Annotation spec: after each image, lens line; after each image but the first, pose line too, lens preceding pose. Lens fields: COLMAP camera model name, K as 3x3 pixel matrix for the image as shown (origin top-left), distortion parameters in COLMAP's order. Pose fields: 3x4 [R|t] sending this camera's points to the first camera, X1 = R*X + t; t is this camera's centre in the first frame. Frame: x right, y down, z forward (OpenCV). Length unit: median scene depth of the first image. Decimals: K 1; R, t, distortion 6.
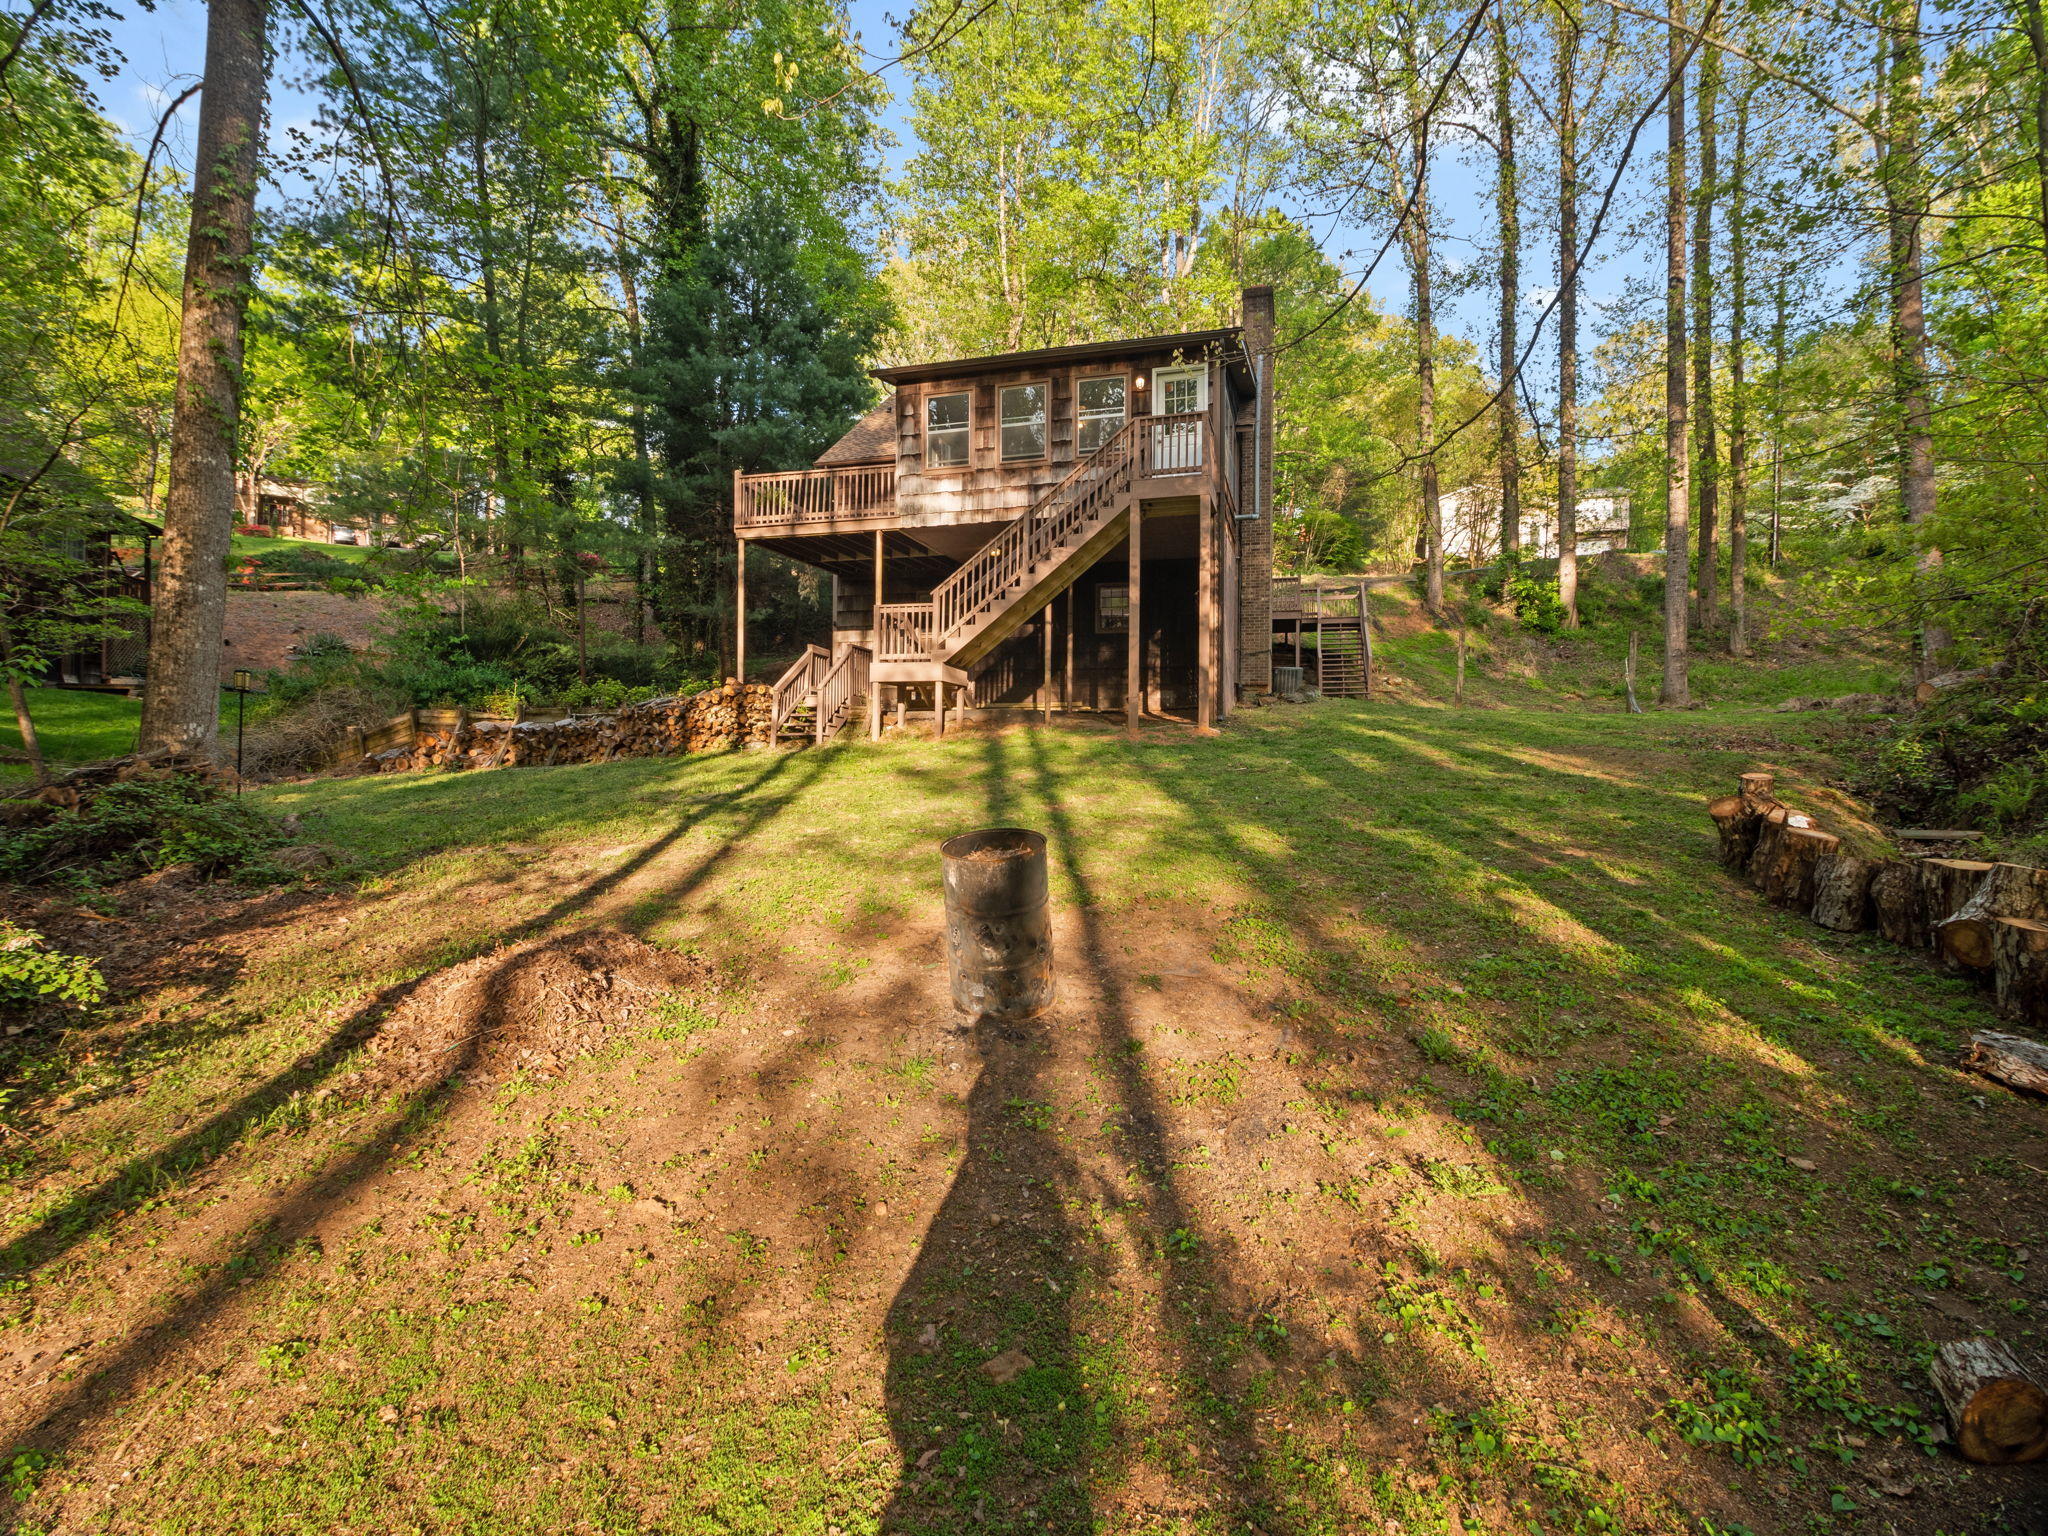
lens RADIAL K [[977.4, 0, 1023.1], [0, 977.4, 756.0], [0, 0, 1]] dist [0.023871, -0.016949]
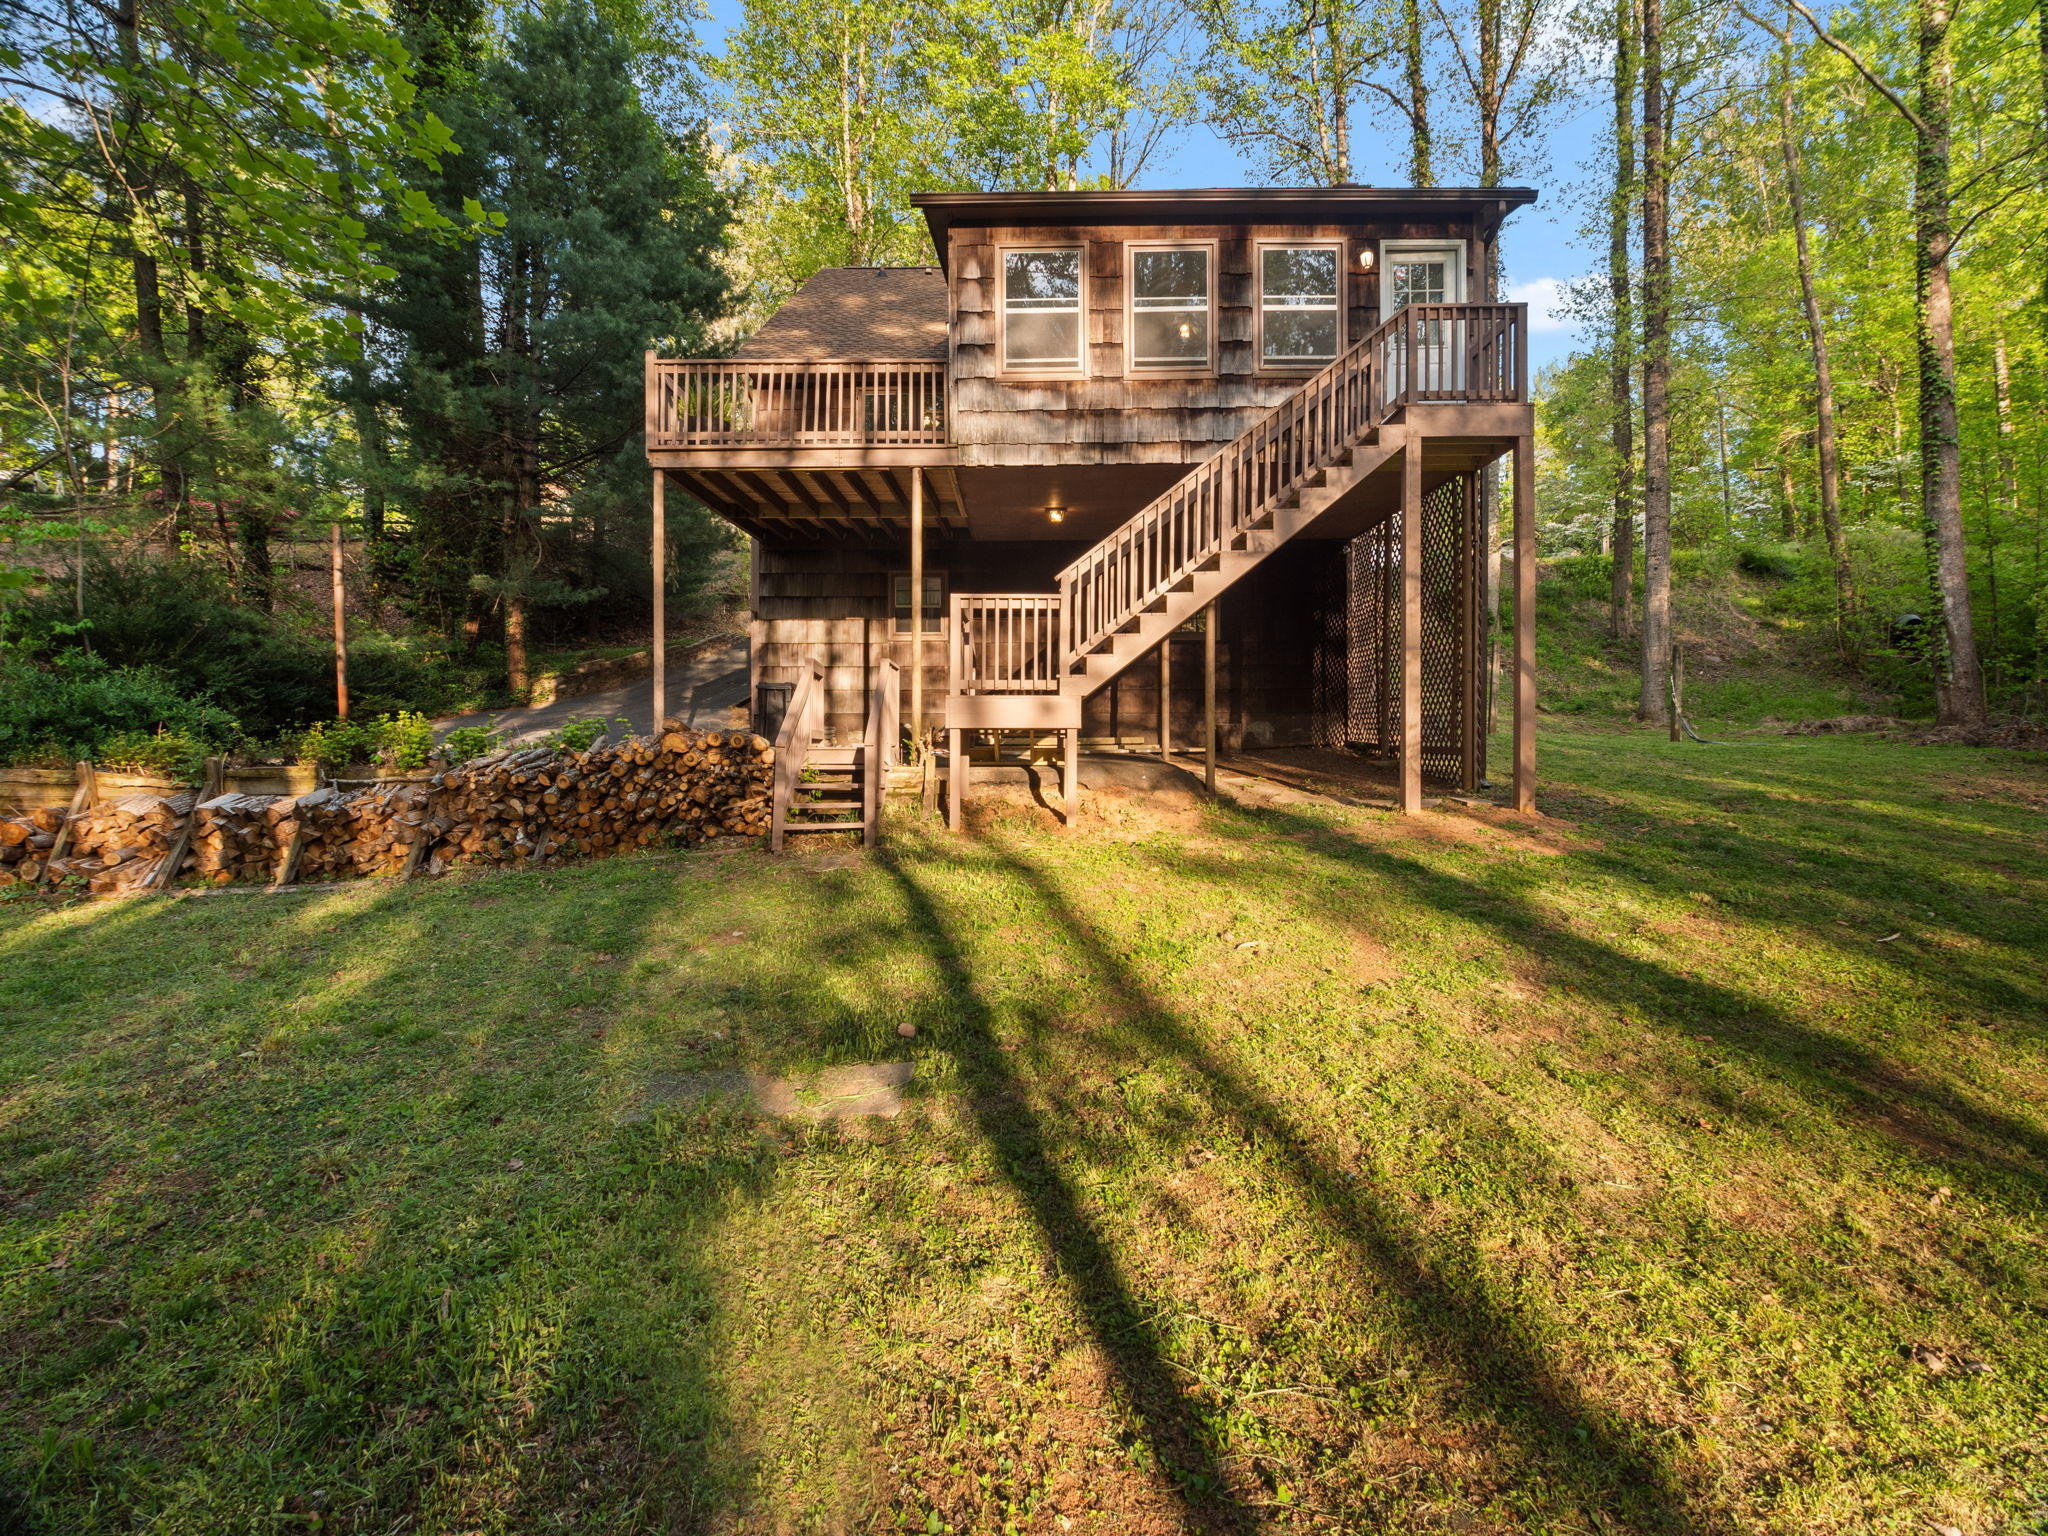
lens RADIAL K [[977.4, 0, 1023.1], [0, 977.4, 756.0], [0, 0, 1]] dist [0.023871, -0.016949]
pose [[0.968589, -0.010179, 0.248459, -0.240548], [0.006971, 0.999881, 0.013788, -0.063013], [-0.248569, -0.011623, 0.968544, 0.407907]]
